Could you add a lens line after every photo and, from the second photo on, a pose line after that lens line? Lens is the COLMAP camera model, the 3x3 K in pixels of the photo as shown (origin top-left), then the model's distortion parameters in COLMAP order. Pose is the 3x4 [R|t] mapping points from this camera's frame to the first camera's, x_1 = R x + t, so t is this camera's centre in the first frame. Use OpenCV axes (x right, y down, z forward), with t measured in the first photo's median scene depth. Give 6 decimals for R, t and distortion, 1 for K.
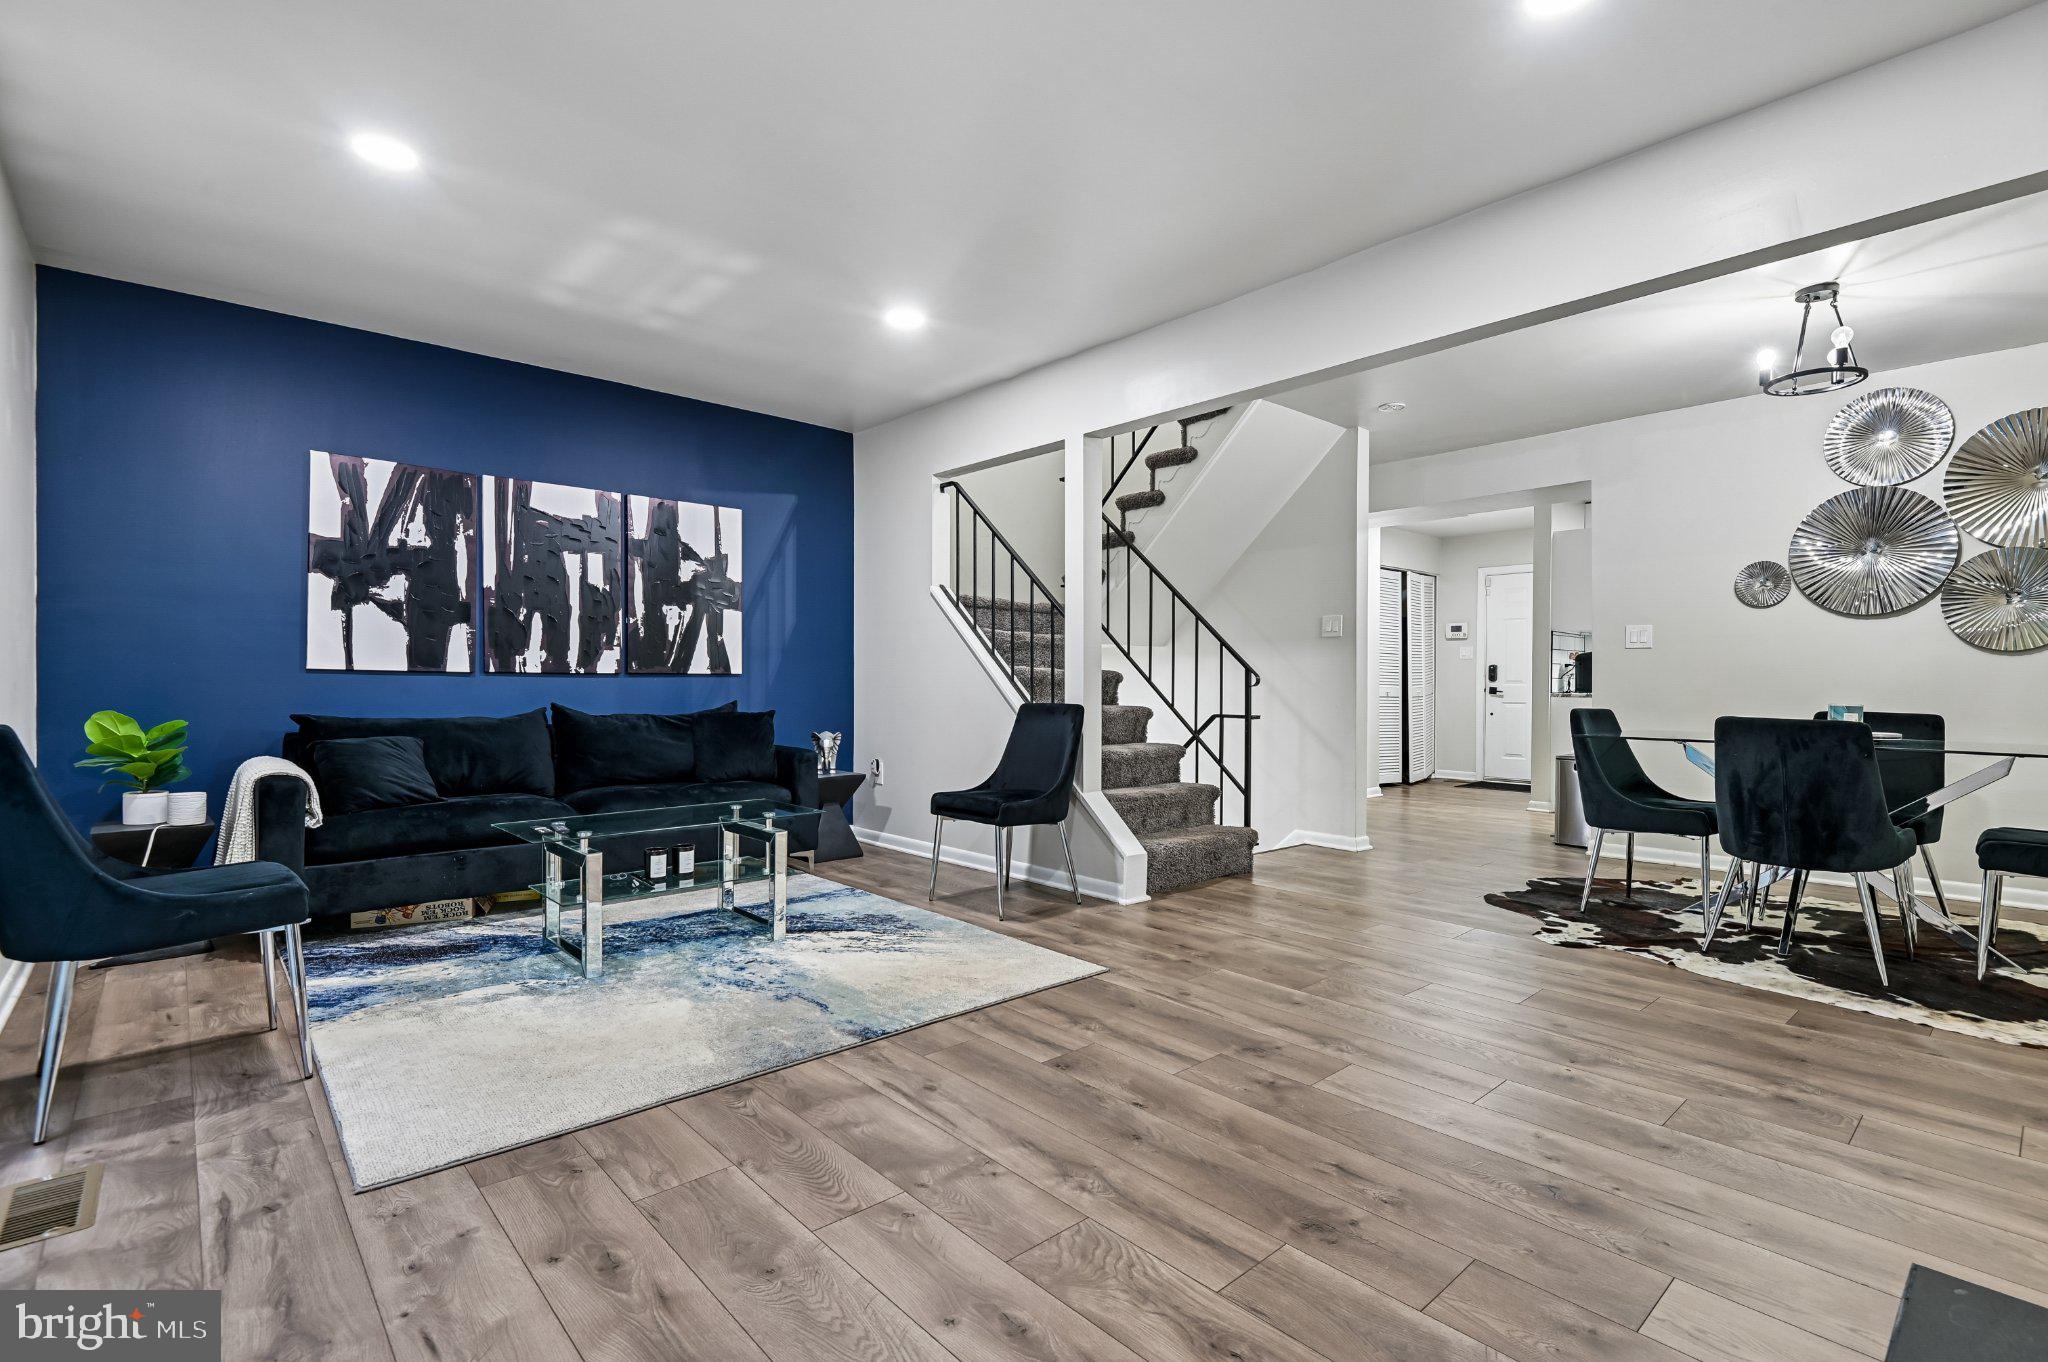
lens RADIAL K [[946.0, 0, 1024.0], [0, 946.0, 681.0], [0, 0, 1]] dist [0.029350, -0.024741]
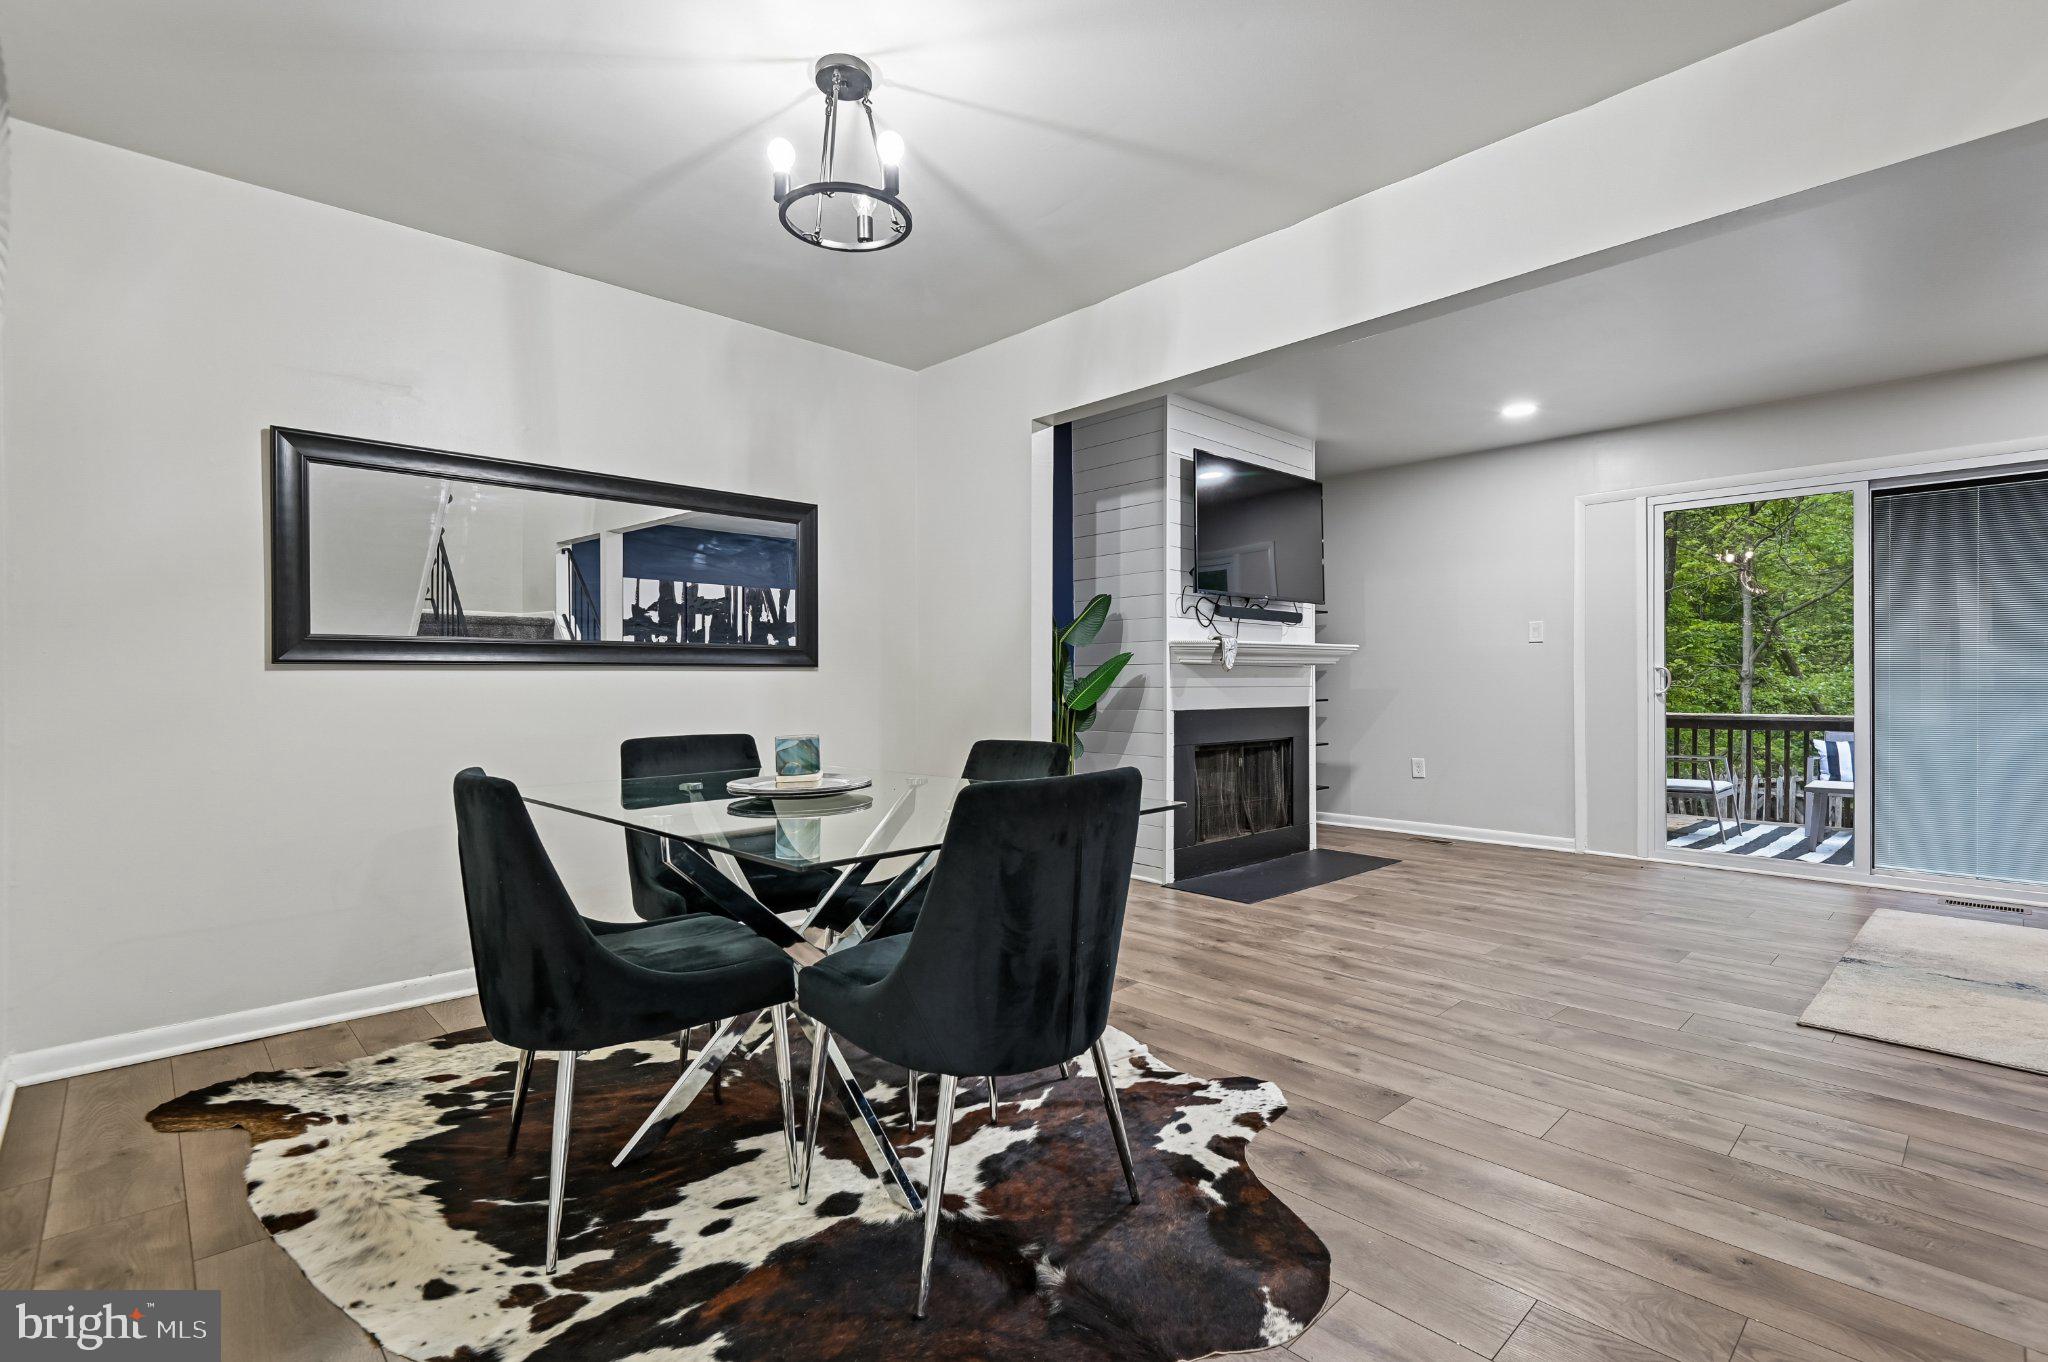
lens RADIAL K [[923.3, 0, 1024.0], [0, 923.3, 681.0], [0, 0, 1]] dist [-0.002483, -0.000453]
pose [[-0.999887, 0.001112, -0.015023, 0.632260], [0.001201, 0.999982, -0.005926, -0.008088], [0.015017, -0.005943, -0.999870, 1.420265]]
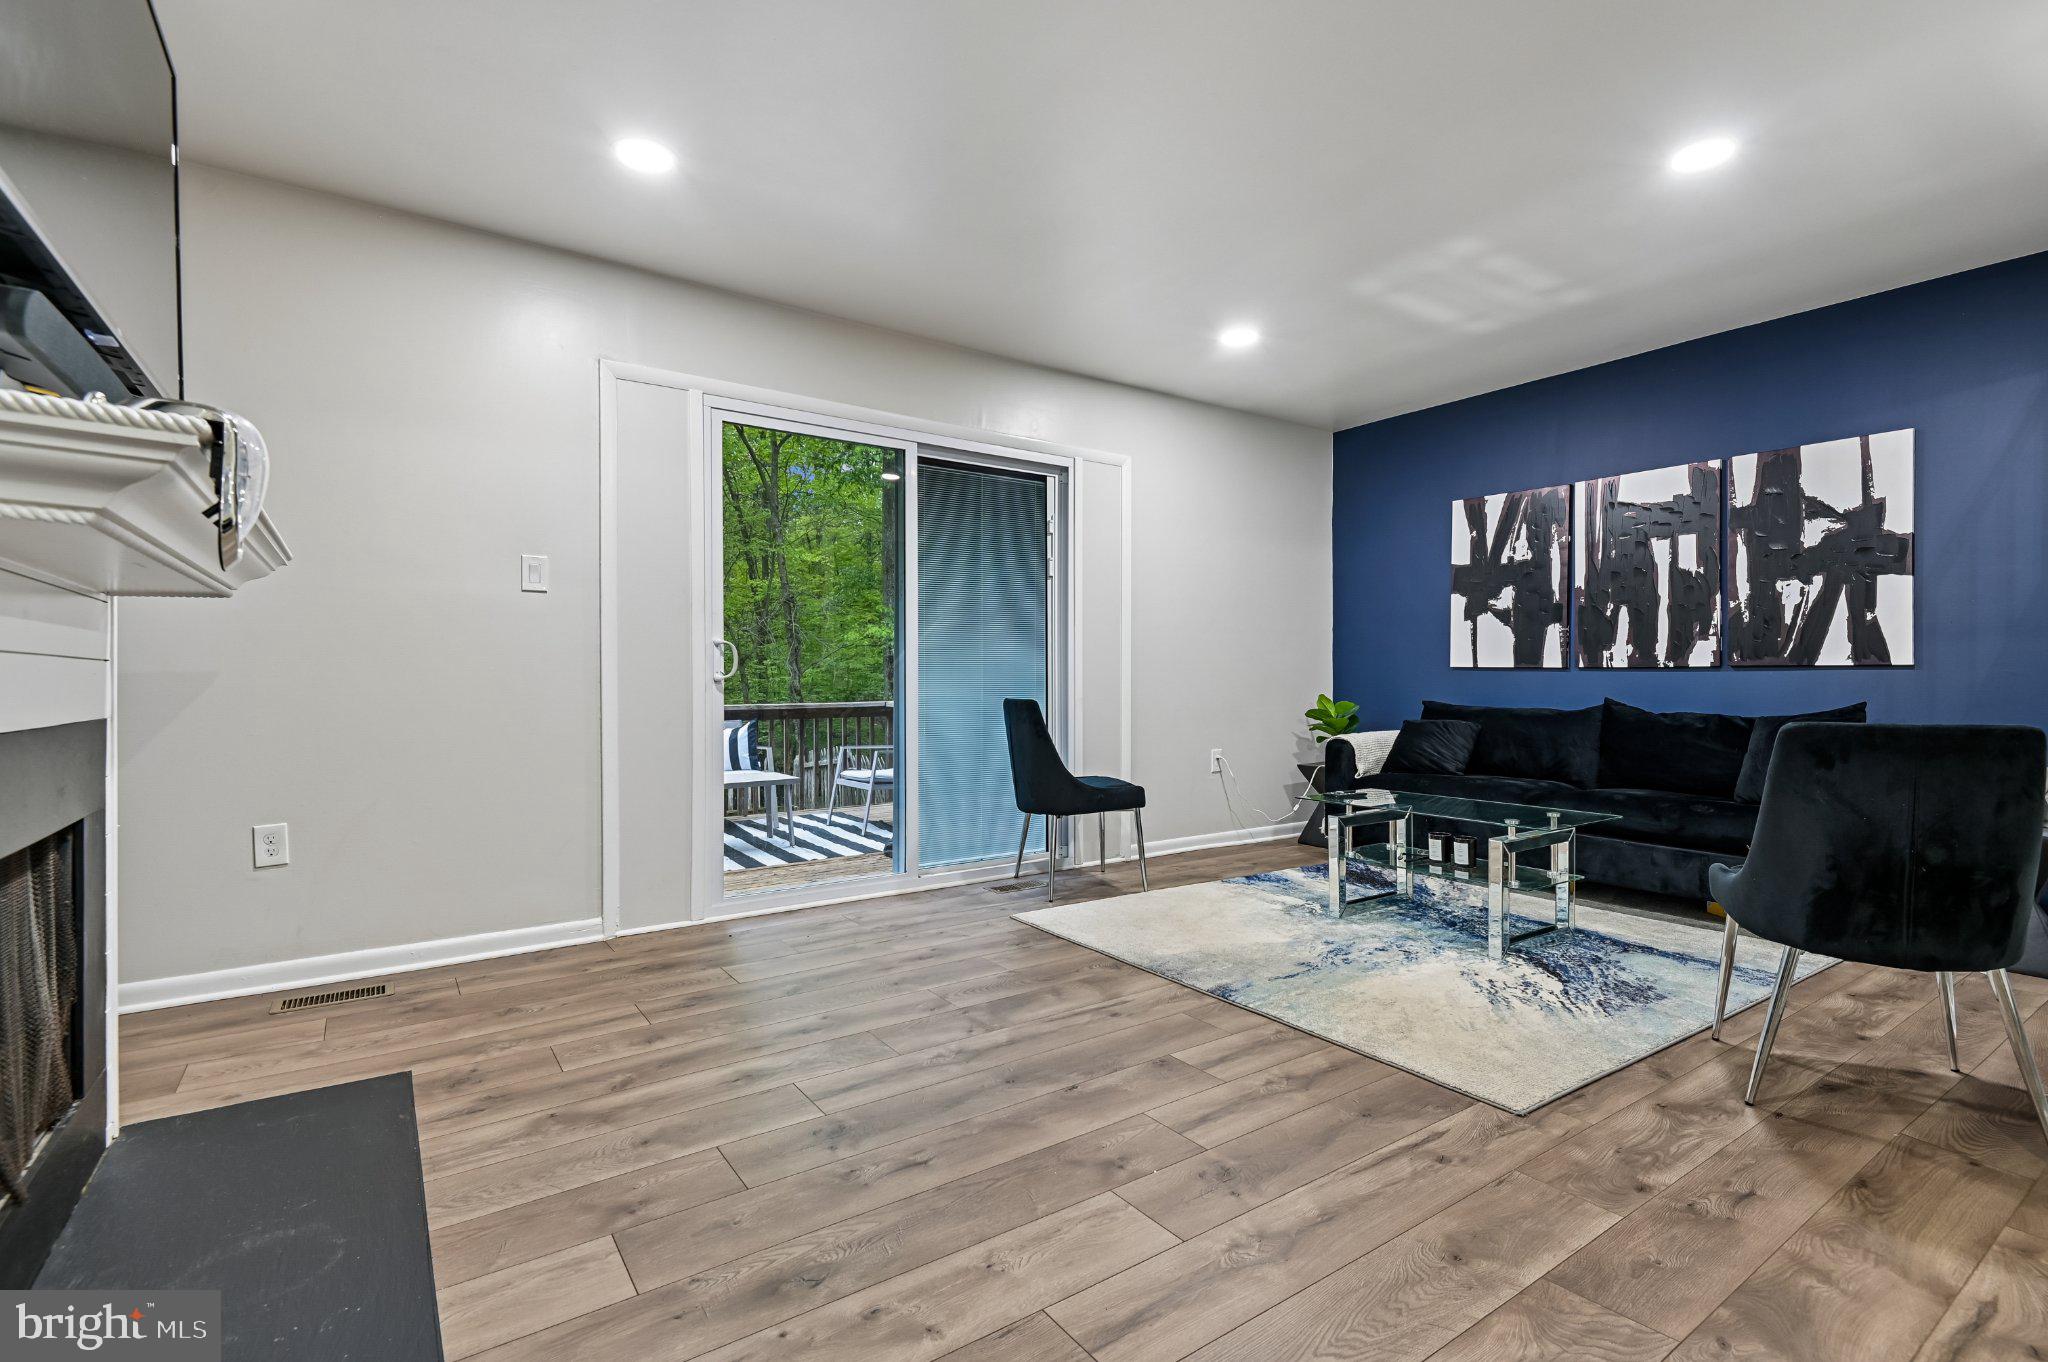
lens RADIAL K [[938.1, 0, 1034.7], [0, 938.1, 673.5], [0, 0, 1]] dist [0.012944, -0.000331]
pose [[-0.126330, -0.004962, -0.991976, 0.598841], [0.001409, 0.999986, -0.005181, 0.002216], [0.991987, -0.002053, -0.126322, 0.575896]]
